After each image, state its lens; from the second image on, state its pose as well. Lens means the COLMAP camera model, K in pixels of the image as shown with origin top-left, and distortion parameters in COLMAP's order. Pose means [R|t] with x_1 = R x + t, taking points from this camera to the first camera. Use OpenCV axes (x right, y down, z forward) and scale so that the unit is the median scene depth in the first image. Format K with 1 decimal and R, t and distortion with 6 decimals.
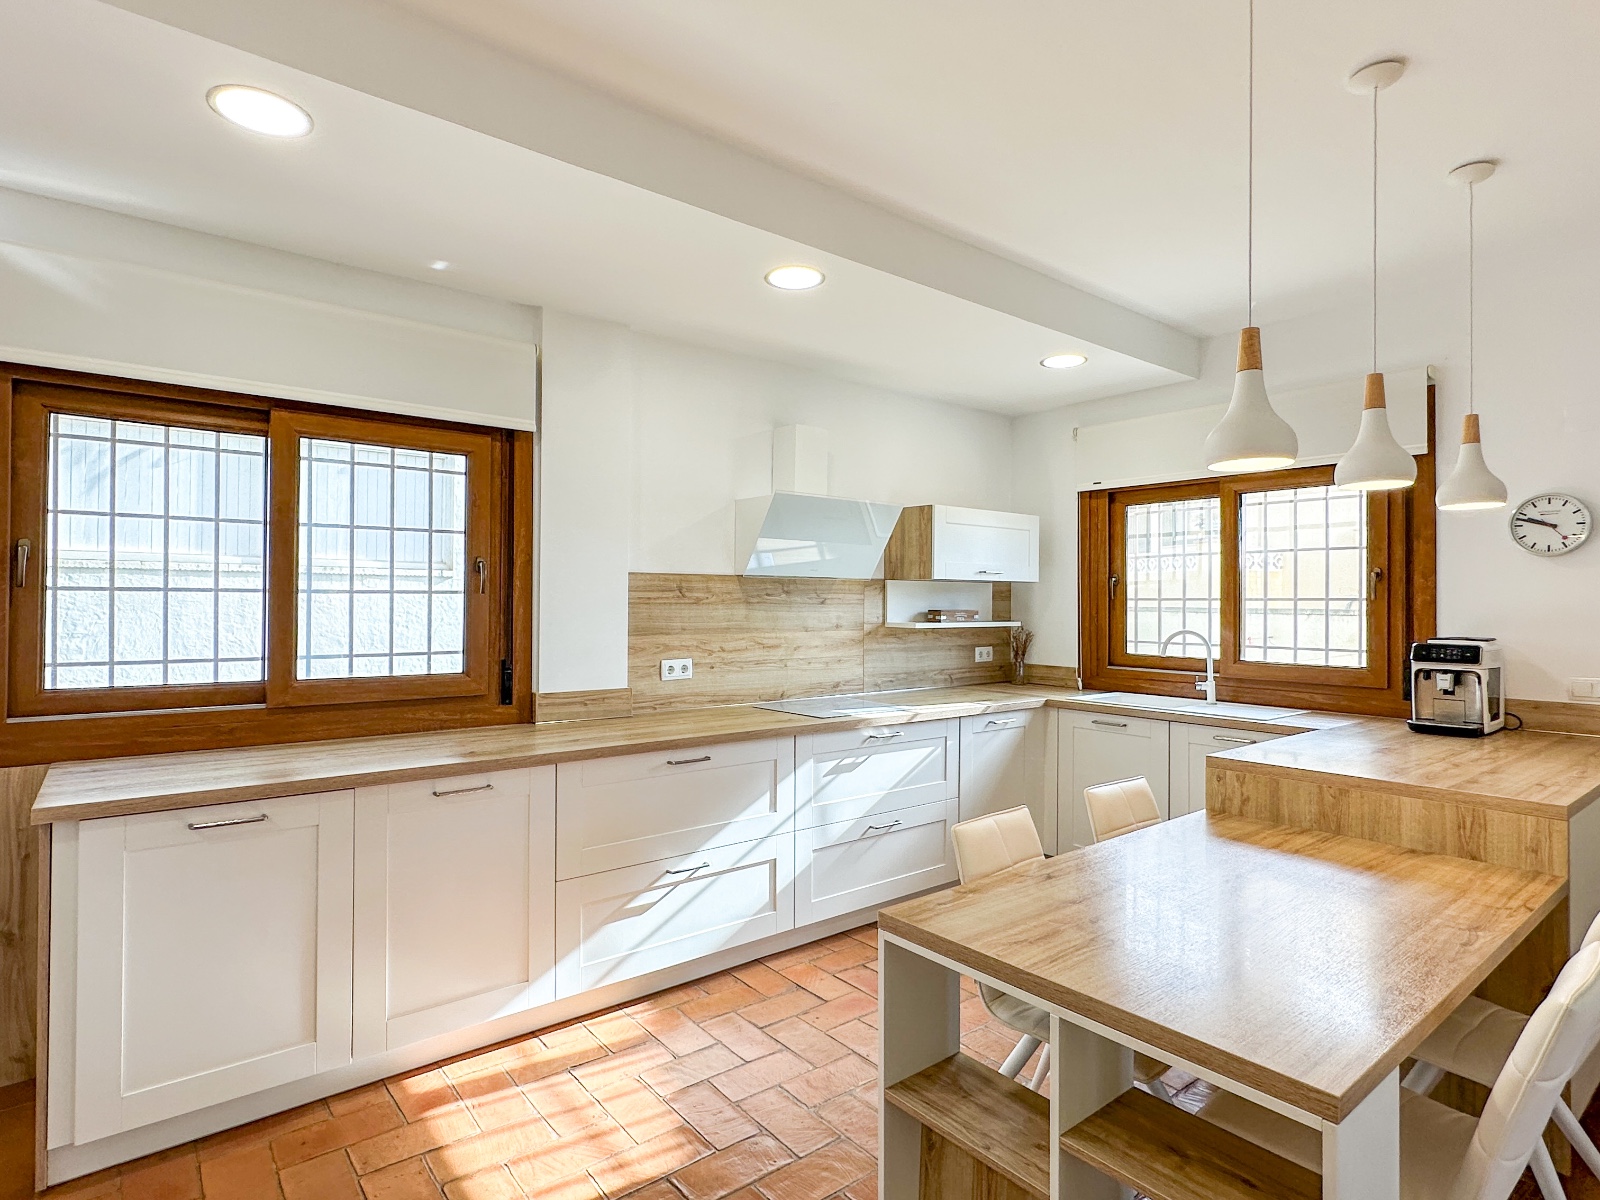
lens RADIAL K [[851.7, 0, 798.6], [0, 851.7, 599.5], [0, 0, 1]] dist [-0.004160, 0.001718]
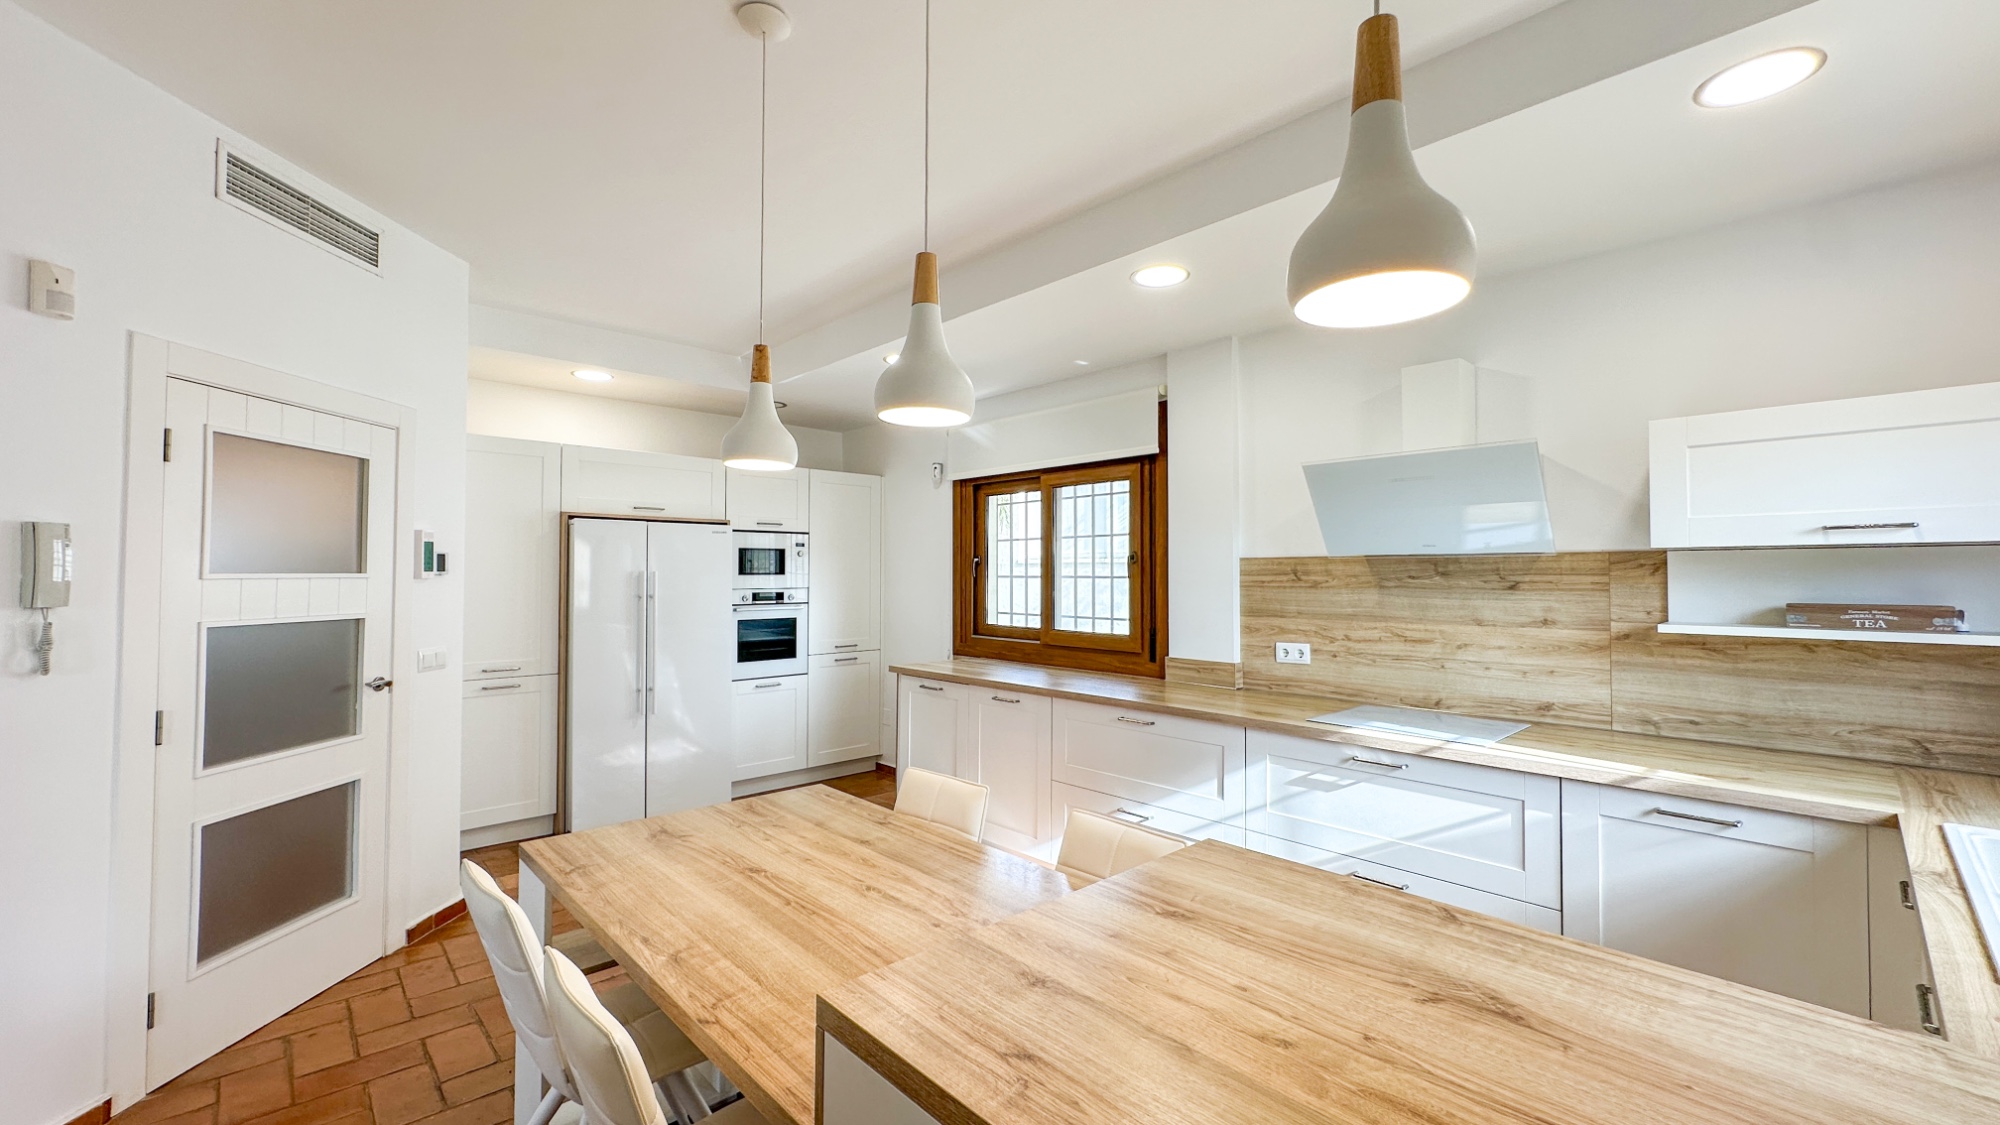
lens RADIAL K [[795.1, 0, 999.7], [0, 795.1, 560.8], [0, 0, 1]] dist [-0.002943, 0.001113]
pose [[0.078845, -0.025123, -0.996570, 0.781754], [-0.000429, 0.999681, -0.025235, -0.002416], [0.996887, 0.002417, 0.078809, 0.600453]]
